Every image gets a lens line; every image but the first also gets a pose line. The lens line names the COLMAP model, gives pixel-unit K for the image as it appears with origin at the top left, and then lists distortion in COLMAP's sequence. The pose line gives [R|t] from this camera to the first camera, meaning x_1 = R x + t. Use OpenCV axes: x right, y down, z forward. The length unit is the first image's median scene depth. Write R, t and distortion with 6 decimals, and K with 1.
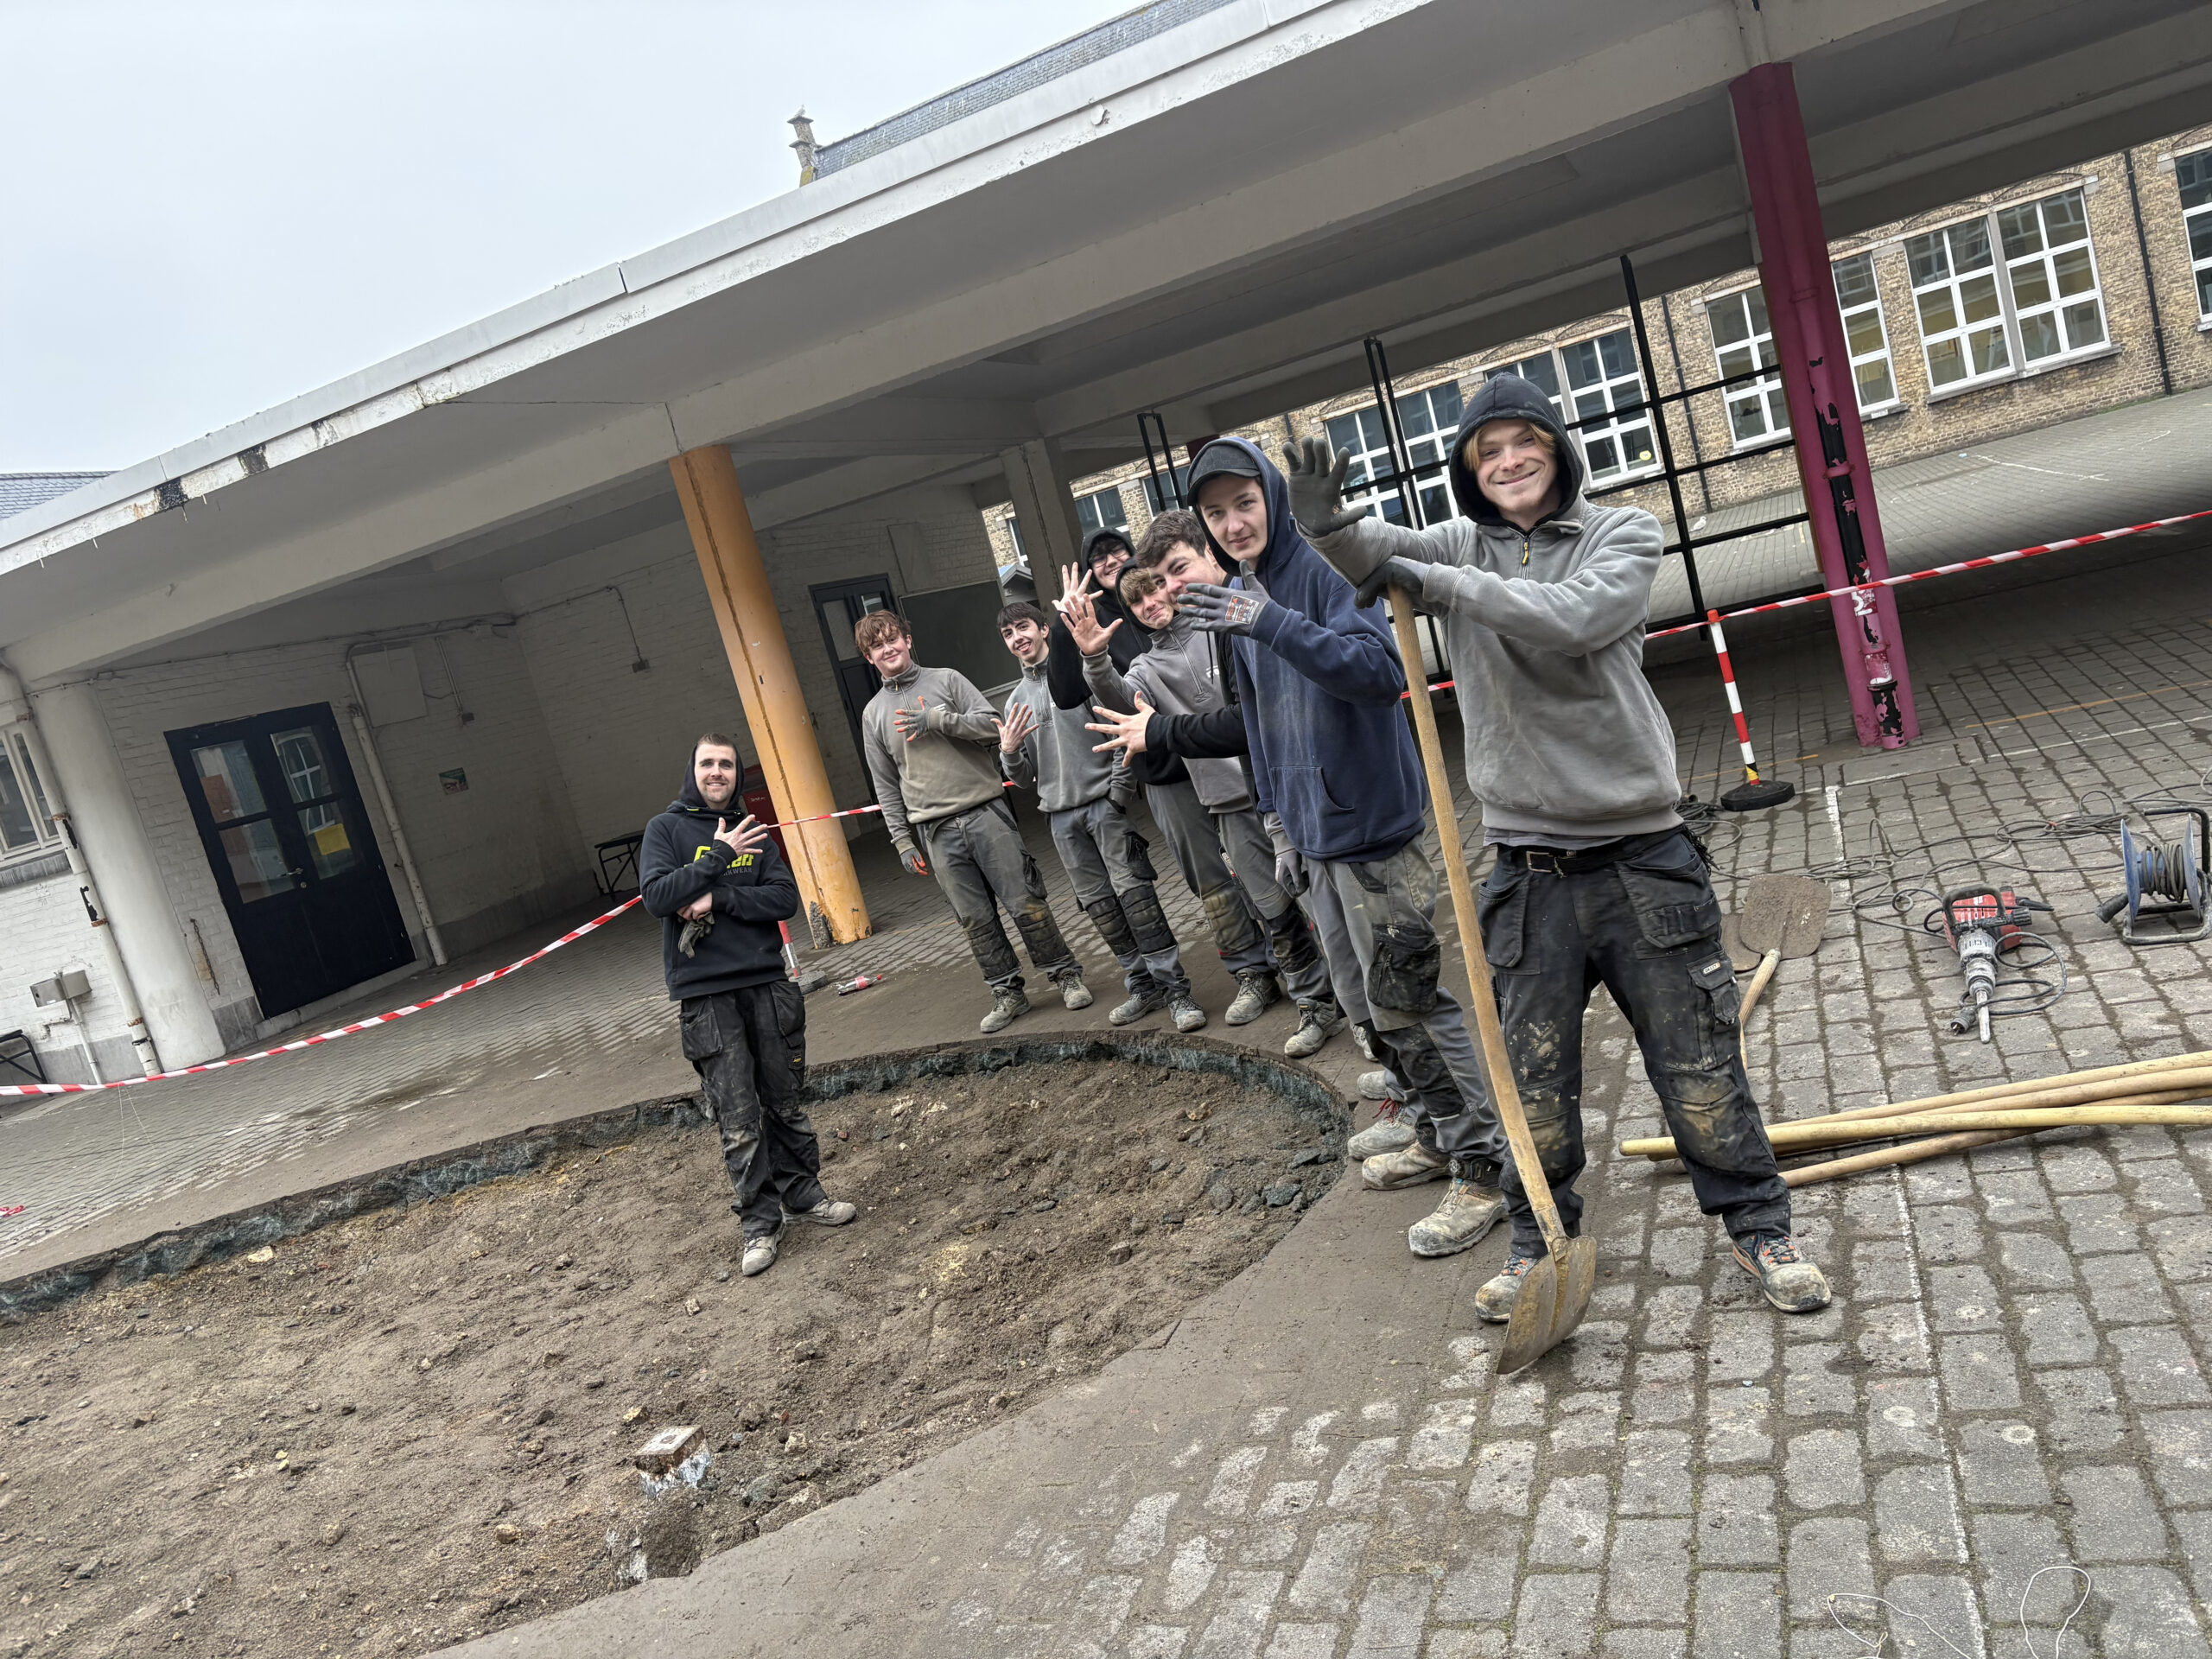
lens RADIAL K [[1687.5, 0, 1110.6], [0, 1687.5, 837.8], [0, 0, 1]] dist [0.030739, -0.003392]
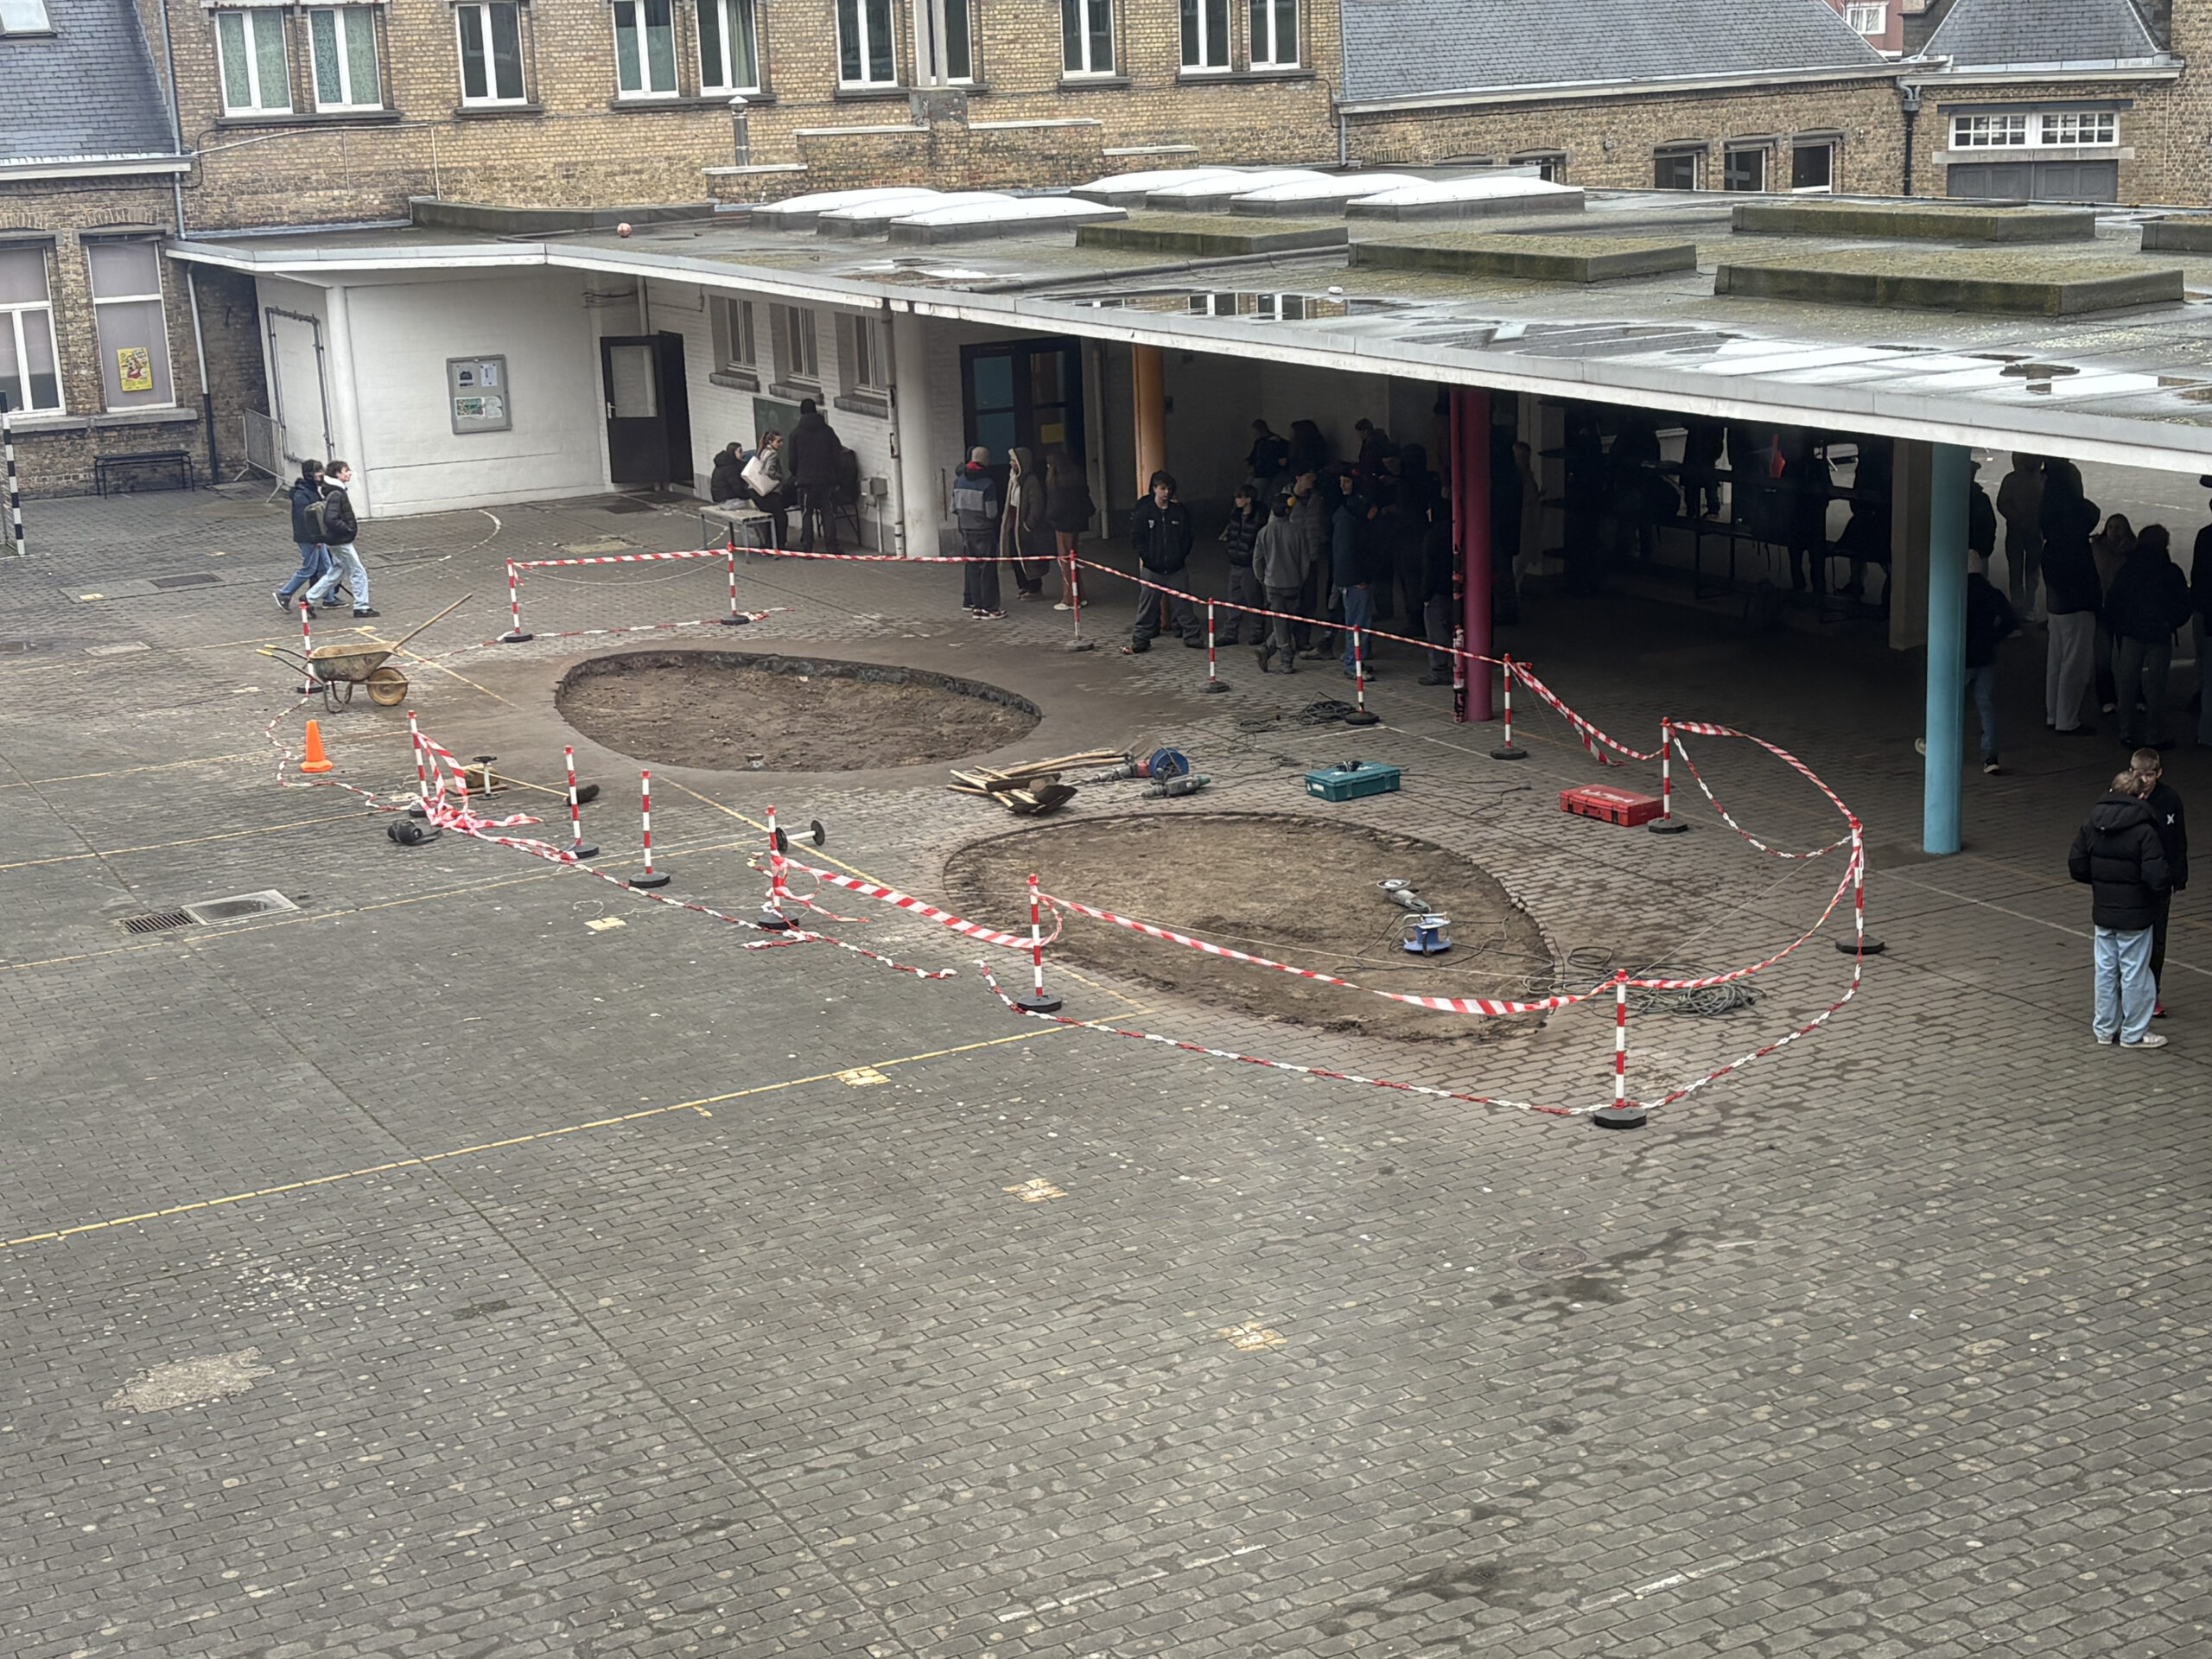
lens RADIAL K [[3307.8, 0, 1117.9], [0, 3307.8, 838.5], [0, 0, 1]] dist [0.052483, 0.000000]
pose [[0.752648, 0.368135, -0.545891, 2.234133], [-0.249216, 0.926686, 0.281326, -0.875079], [0.609436, -0.075695, 0.789214, -2.163889]]
